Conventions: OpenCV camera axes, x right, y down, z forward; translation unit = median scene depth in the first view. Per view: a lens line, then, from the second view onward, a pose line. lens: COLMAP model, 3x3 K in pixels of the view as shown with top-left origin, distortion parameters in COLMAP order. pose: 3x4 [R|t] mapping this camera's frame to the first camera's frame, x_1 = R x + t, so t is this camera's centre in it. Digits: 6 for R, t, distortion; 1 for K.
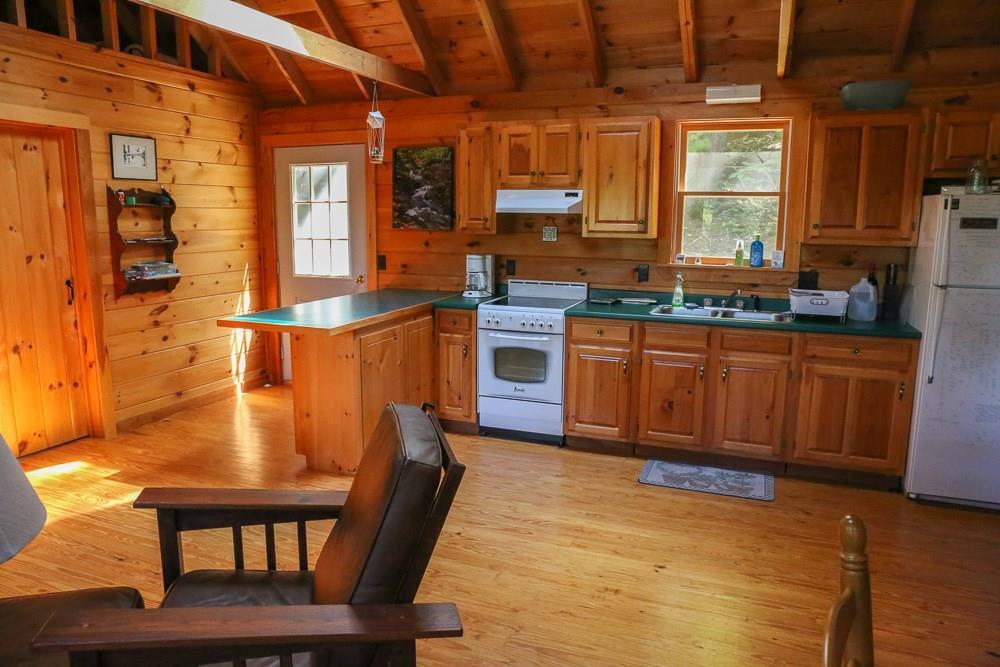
lens RADIAL K [[690.6, 0, 496.5], [0, 690.6, 333.4], [0, 0, 1]] dist [-0.047897, 0.005551]
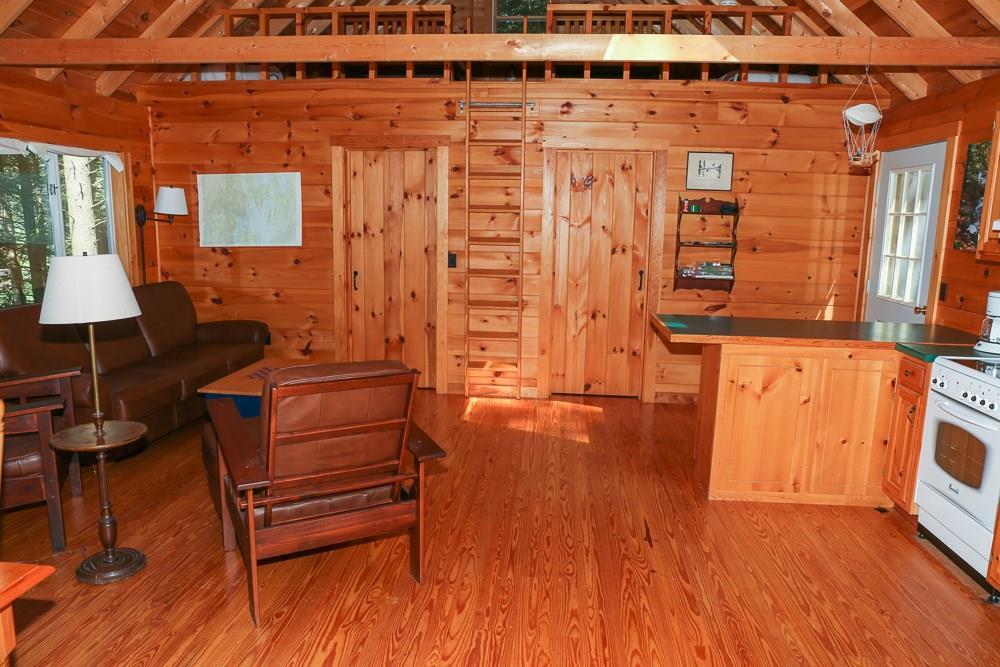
lens RADIAL K [[690.6, 0, 496.5], [0, 690.6, 333.4], [0, 0, 1]] dist [-0.047897, 0.005551]
pose [[0.287839, 0.167565, -0.942906, 0.496642], [-0.185660, 0.975658, 0.116709, -0.061122], [0.939510, 0.141466, 0.311942, 0.343656]]
